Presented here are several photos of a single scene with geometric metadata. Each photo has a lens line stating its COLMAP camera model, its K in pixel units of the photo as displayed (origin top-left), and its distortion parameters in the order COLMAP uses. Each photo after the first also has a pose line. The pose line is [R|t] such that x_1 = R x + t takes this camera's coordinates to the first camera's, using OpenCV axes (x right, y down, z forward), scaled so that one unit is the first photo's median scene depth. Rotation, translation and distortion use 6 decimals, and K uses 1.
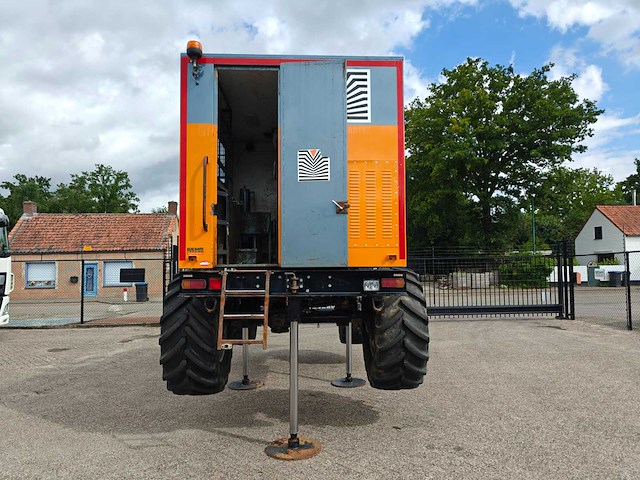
lens RADIAL K [[443.5, 0, 322.2], [0, 443.5, 240.7], [0, 0, 1]] dist [0.056286, -0.054874]
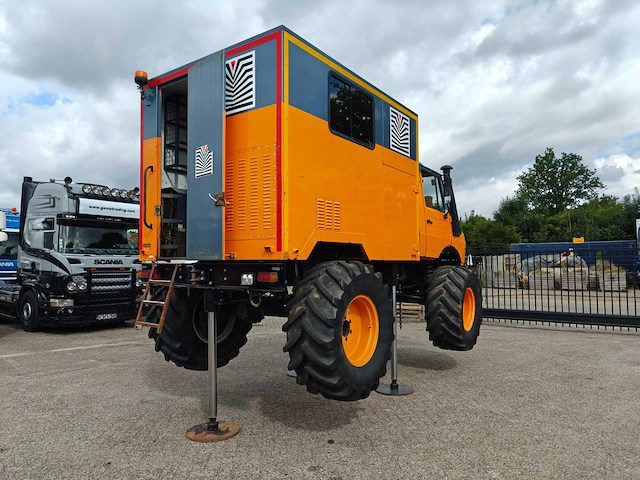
lens RADIAL K [[440.2, 0, 320.0], [0, 440.2, 240.0], [0, 0, 1]] dist [0.055001, -0.059867]
pose [[0.781196, -0.026440, -0.623726, 0.160979], [0.034017, 0.999421, 0.000239, 0.004272], [0.623358, -0.021404, 0.781643, 0.070379]]
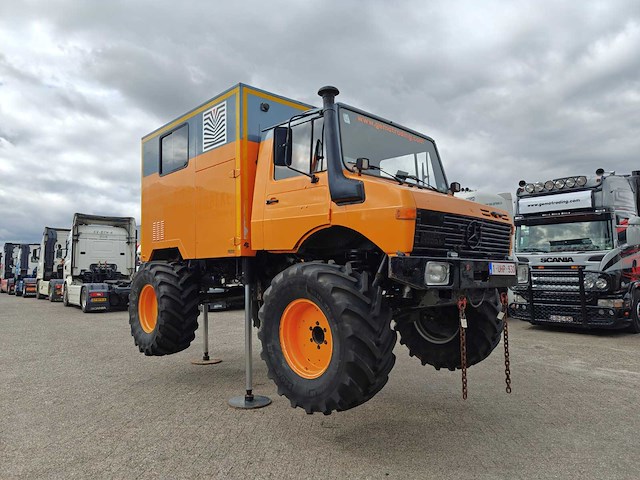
lens RADIAL K [[440.2, 0, 320.0], [0, 440.2, 240.0], [0, 0, 1]] dist [0.055001, -0.059867]
pose [[-0.755656, -0.026956, -0.654414, 0.156170], [0.056145, 0.992809, -0.105725, 0.038952], [0.652558, -0.116633, -0.748708, 0.544768]]
